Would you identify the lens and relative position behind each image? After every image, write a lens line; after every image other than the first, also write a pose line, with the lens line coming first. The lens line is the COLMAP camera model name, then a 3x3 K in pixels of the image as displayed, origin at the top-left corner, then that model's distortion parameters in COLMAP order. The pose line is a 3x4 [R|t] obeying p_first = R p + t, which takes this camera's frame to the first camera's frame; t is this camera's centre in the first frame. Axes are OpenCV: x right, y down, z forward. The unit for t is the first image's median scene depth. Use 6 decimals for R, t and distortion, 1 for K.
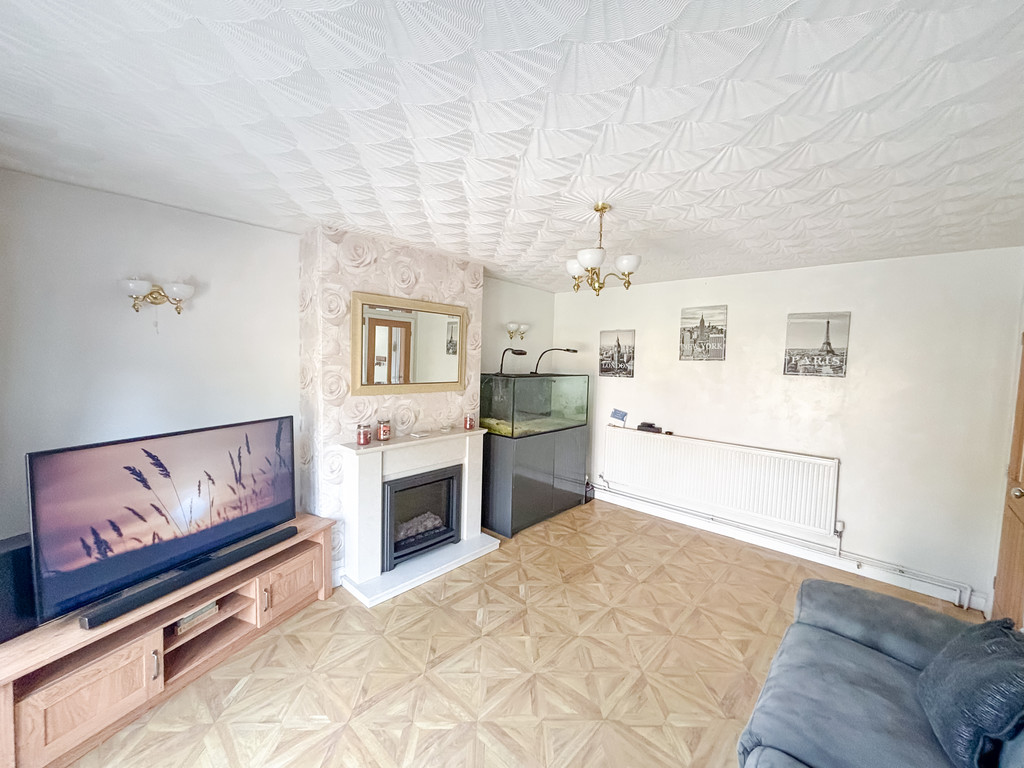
lens RADIAL K [[413.3, 0, 509.4], [0, 413.3, 383.5], [0, 0, 1]] dist [-0.002046, -0.000110]
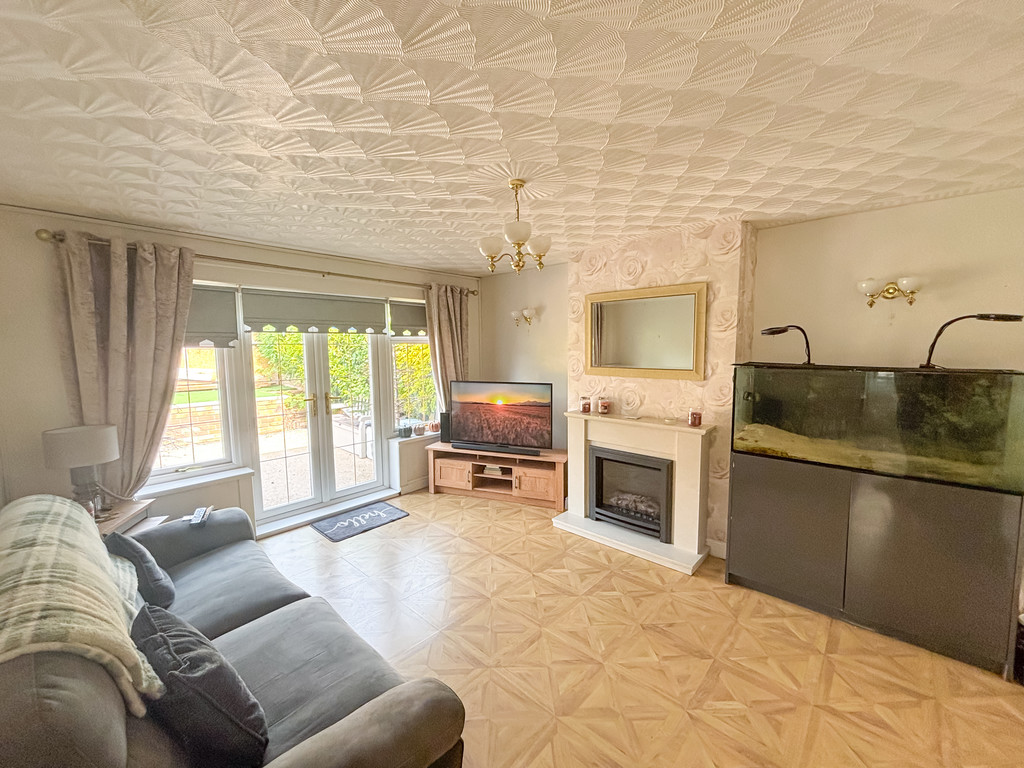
lens RADIAL K [[413.3, 0, 512.0], [0, 413.3, 381.3], [0, 0, 1]] dist [-0.002046, -0.000110]
pose [[-0.001991, 0.066561, -0.997780, 0.837157], [-0.047964, 0.996628, 0.066580, -0.022209], [0.998847, 0.047990, 0.001208, 0.687394]]
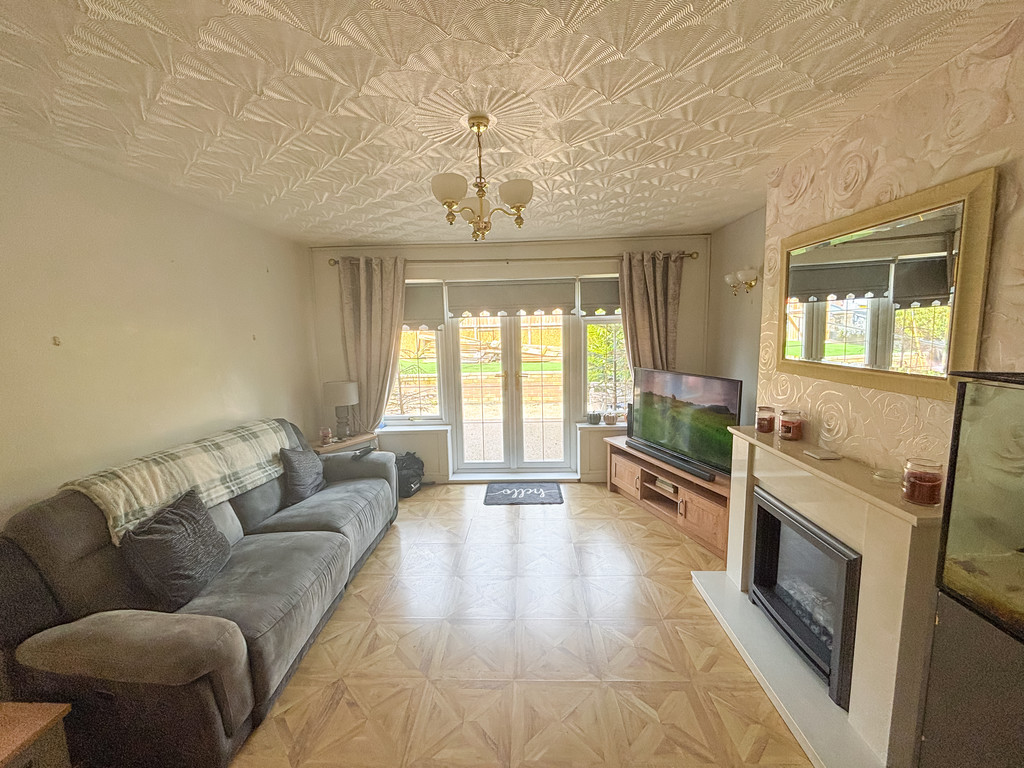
lens RADIAL K [[413.3, 0, 504.6], [0, 413.3, 380.8], [0, 0, 1]] dist [-0.002046, -0.000110]
pose [[-0.771187, 0.075348, -0.632134, 0.486193], [-0.030239, 0.987514, 0.154599, -0.054703], [0.635890, 0.138339, -0.759280, 1.147176]]
